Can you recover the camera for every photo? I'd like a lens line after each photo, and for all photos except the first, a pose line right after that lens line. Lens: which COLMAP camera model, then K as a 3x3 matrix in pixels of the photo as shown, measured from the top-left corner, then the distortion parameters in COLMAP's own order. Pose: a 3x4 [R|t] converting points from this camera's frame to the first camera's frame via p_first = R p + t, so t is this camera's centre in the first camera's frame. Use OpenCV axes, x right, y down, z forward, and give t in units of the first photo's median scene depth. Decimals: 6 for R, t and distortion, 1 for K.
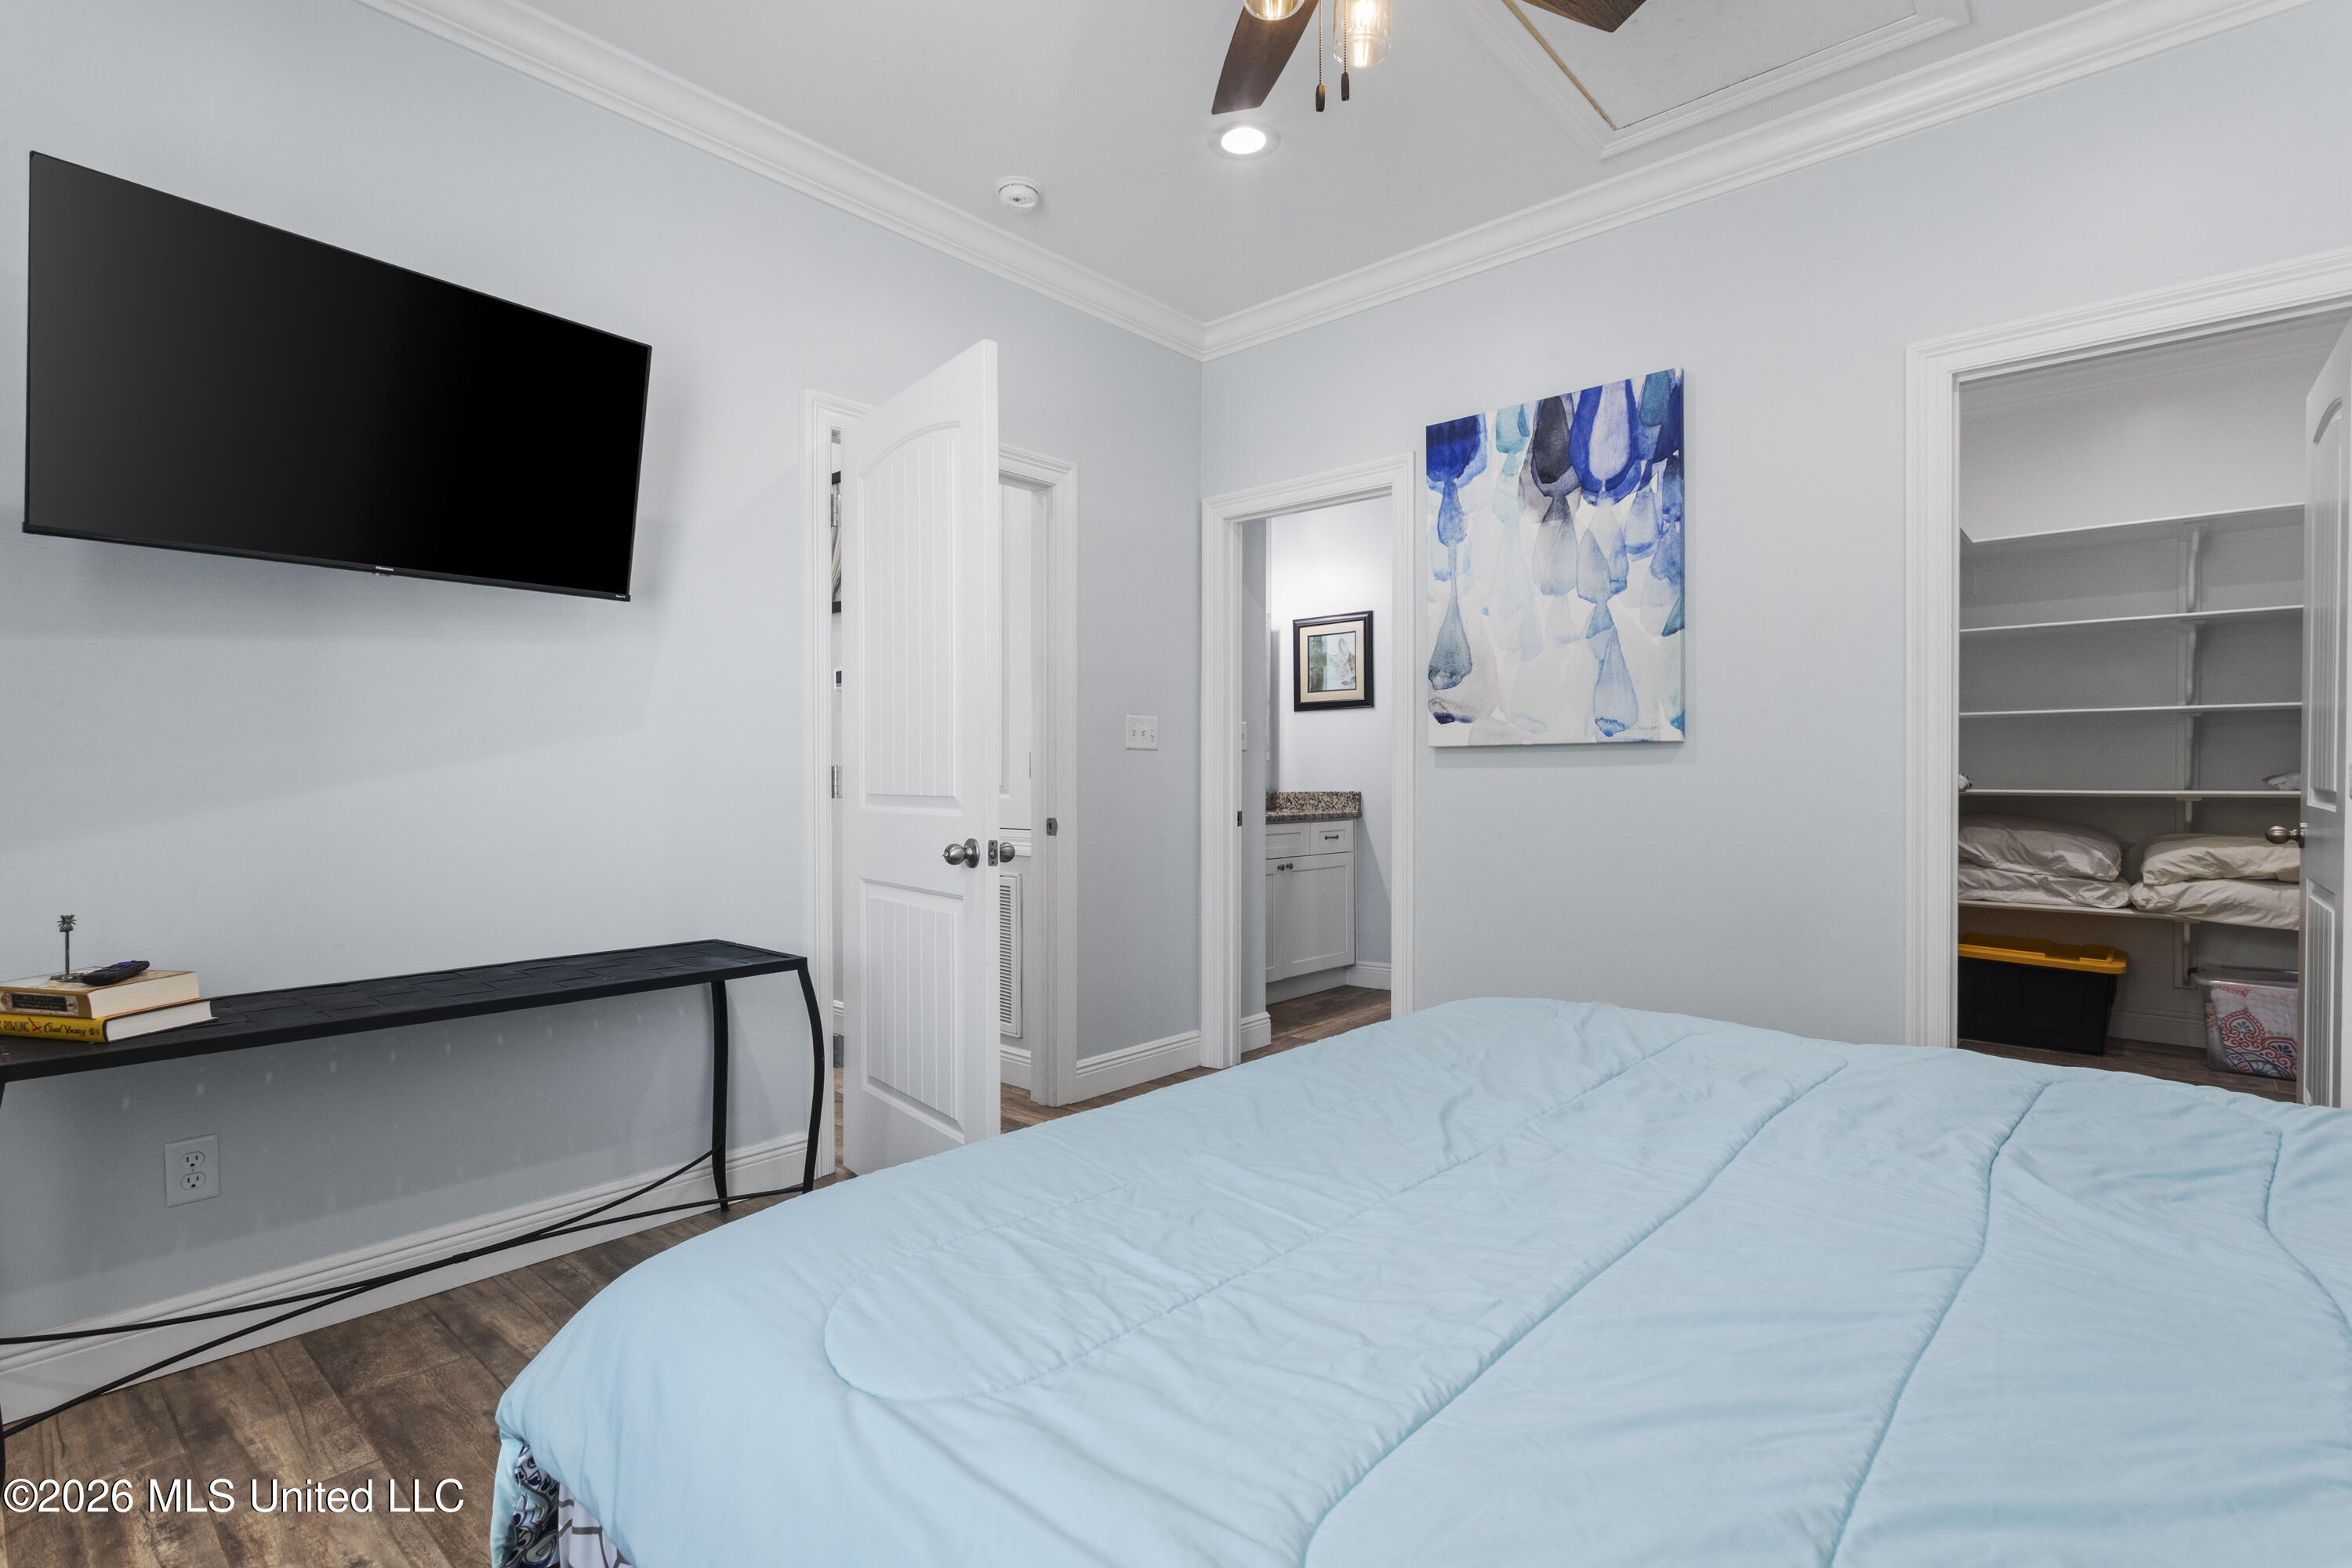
lens RADIAL K [[1092.7, 0, 1164.1], [0, 1092.7, 793.1], [0, 0, 1]] dist [0.000887, 0.000052]
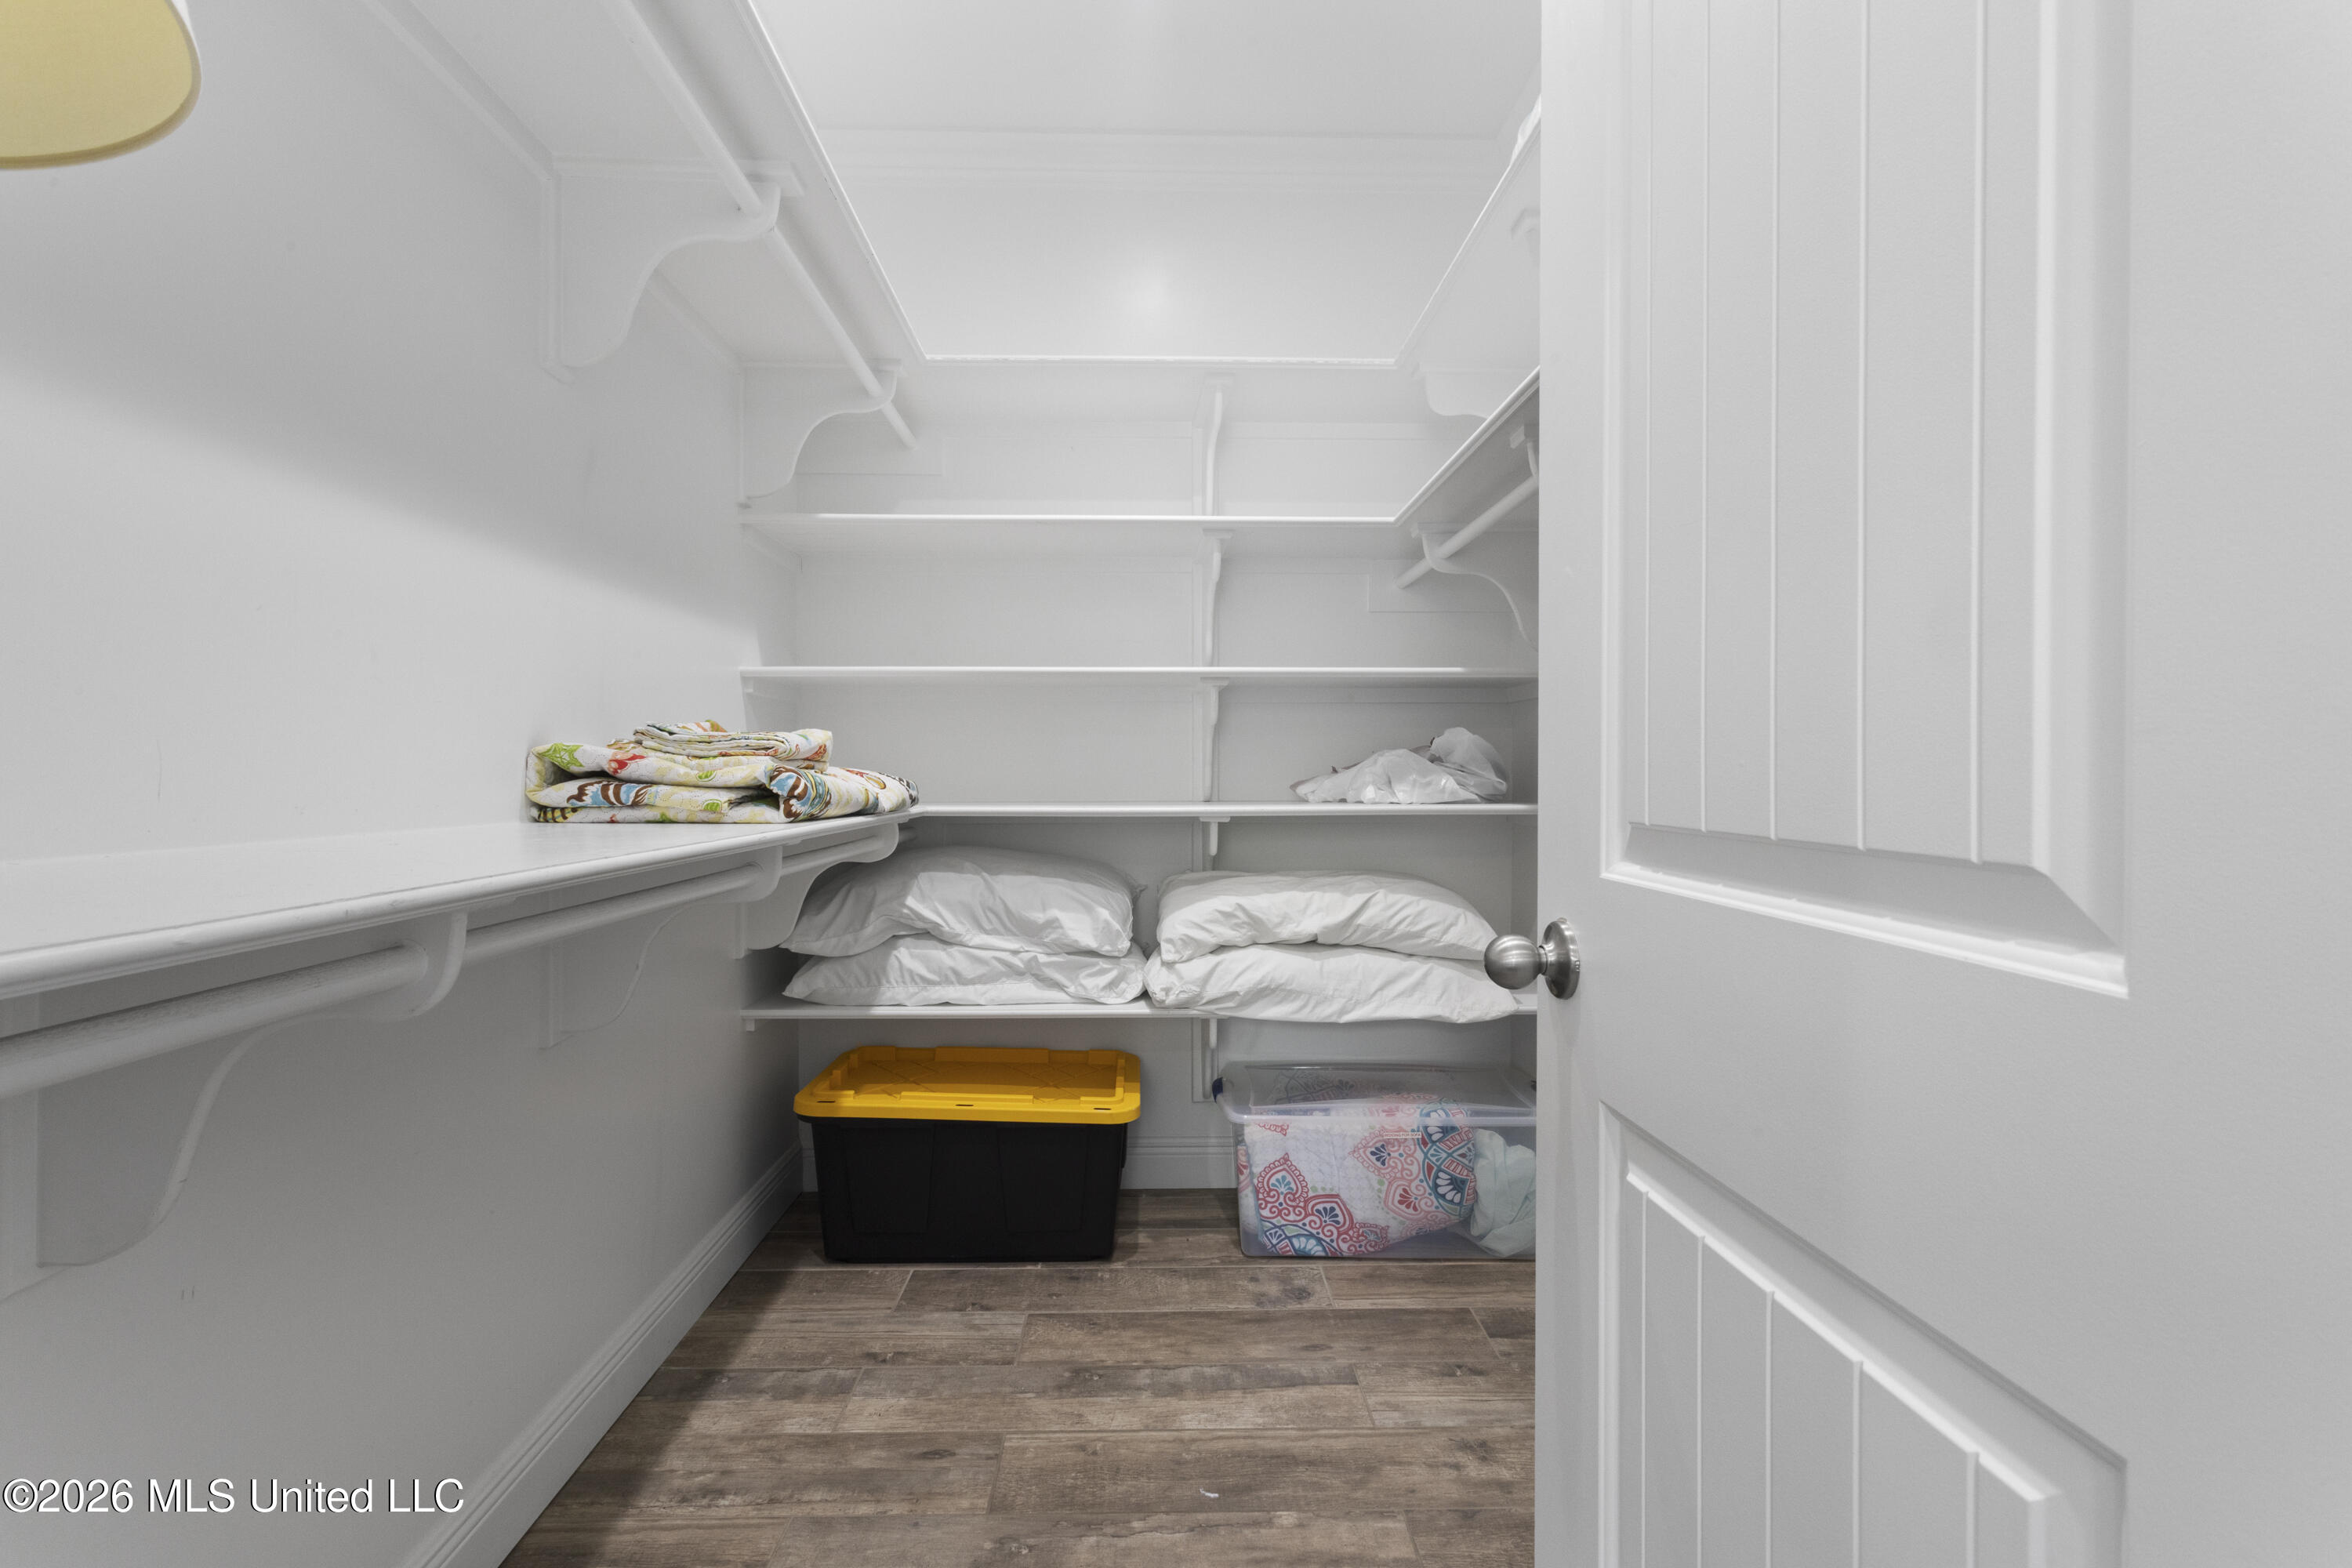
lens RADIAL K [[1092.7, 0, 1173.5], [0, 1092.7, 785.7], [0, 0, 1]] dist [0.000887, 0.000052]
pose [[0.720980, -0.001228, 0.692955, 0.479926], [0.010752, 0.999898, -0.009416, -0.007305], [-0.692873, 0.014239, 0.720919, 0.555866]]
